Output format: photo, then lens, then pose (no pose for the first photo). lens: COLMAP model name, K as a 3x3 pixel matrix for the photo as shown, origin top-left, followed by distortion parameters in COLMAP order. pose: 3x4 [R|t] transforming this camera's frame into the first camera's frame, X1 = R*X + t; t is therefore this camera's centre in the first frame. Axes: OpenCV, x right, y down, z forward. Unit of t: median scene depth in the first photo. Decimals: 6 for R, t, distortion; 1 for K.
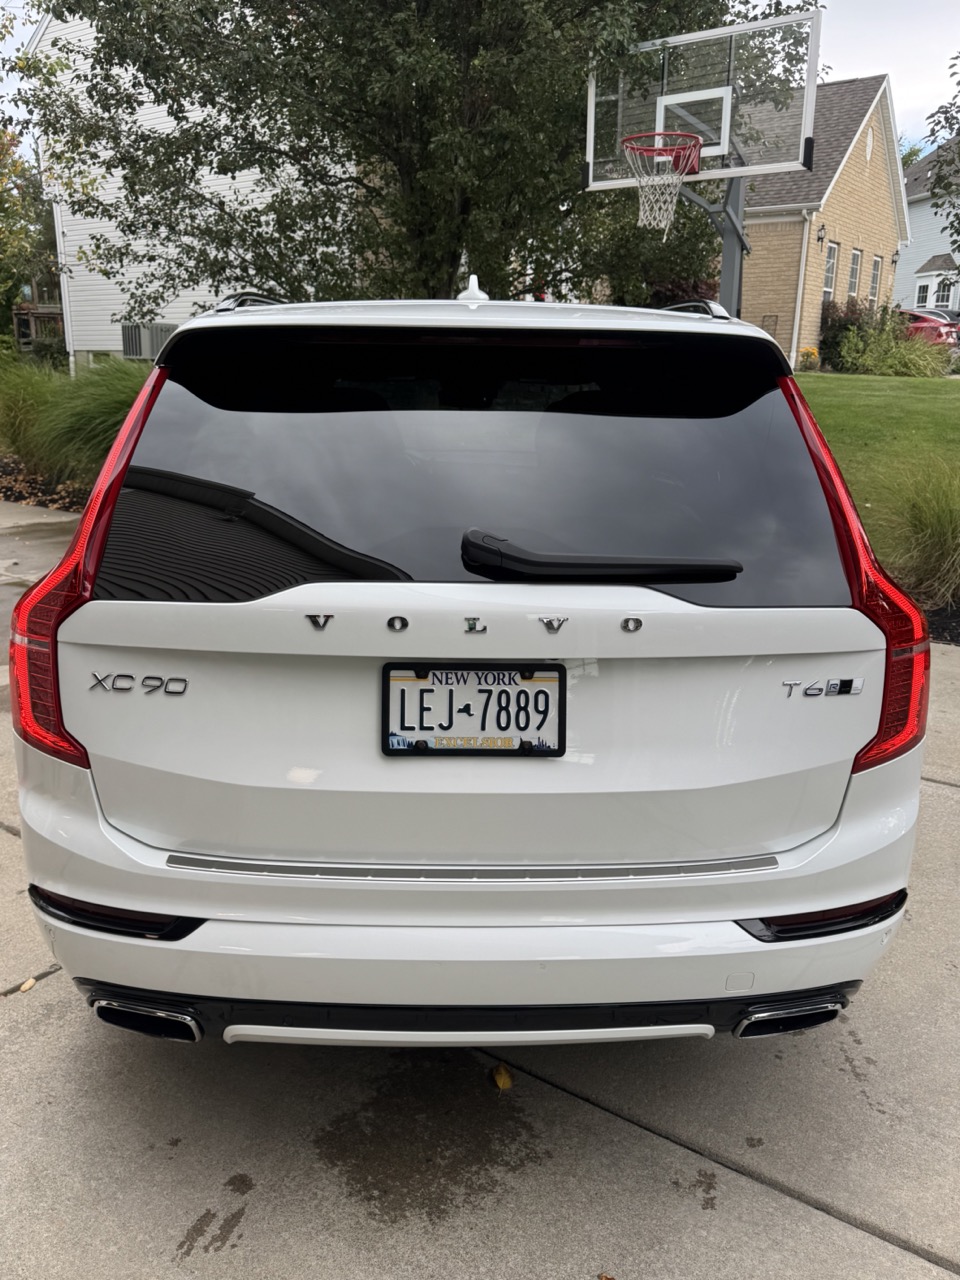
lens RADIAL K [[1020.8, 0, 480.0], [0, 1020.8, 640.0], [0, 0, 1]] dist [0.005367, 0.003072]
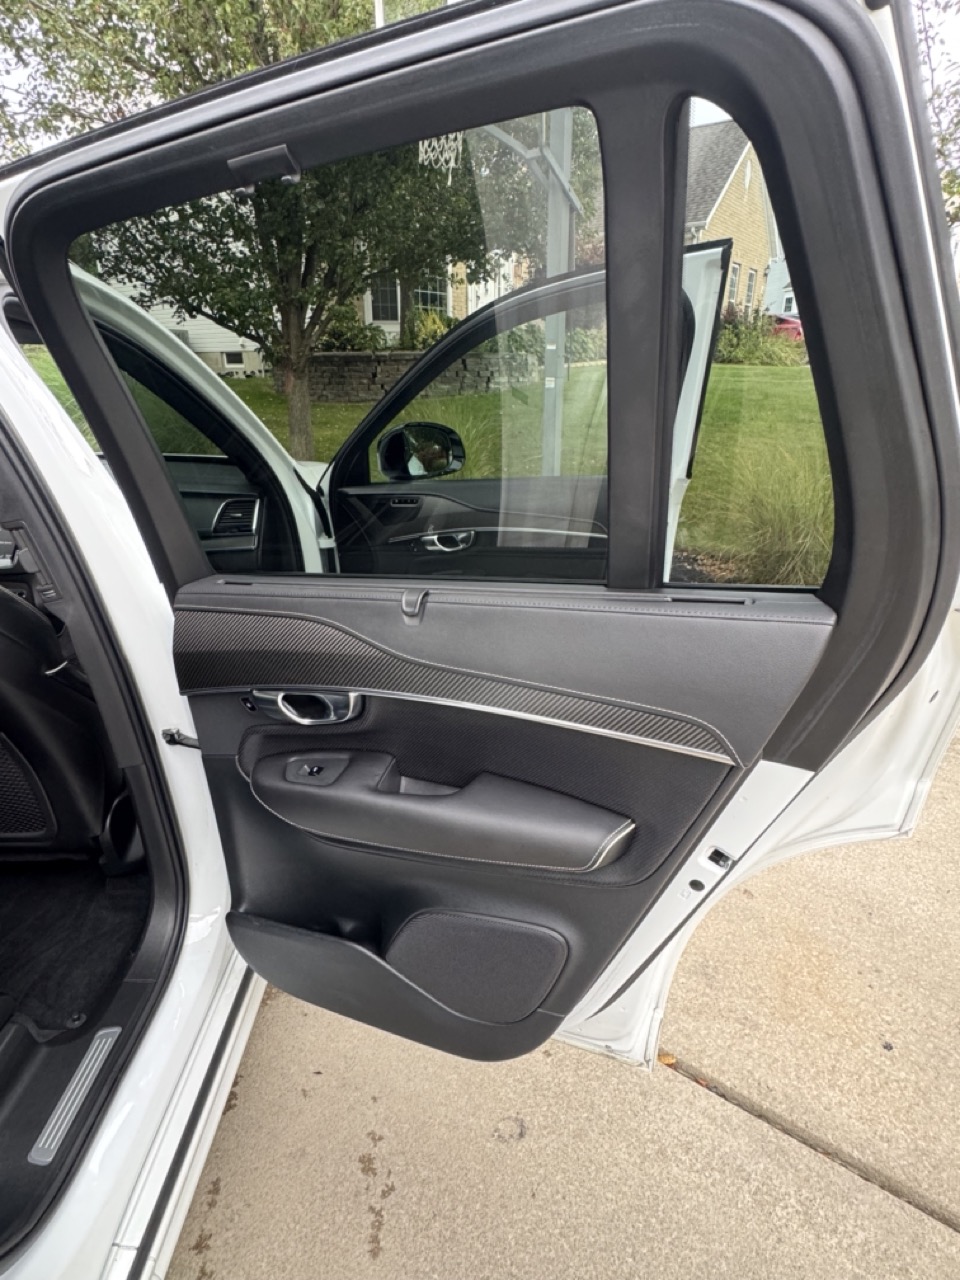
lens RADIAL K [[674.5, 0, 486.2], [0, 674.5, 630.4], [0, 0, 1]] dist [-0.001363, 0.001108]
pose [[0.999924, -0.011725, -0.003868, 0.068425], [0.012082, 0.993745, 0.111021, -0.031650], [0.002543, -0.111059, 0.993811, 0.142006]]
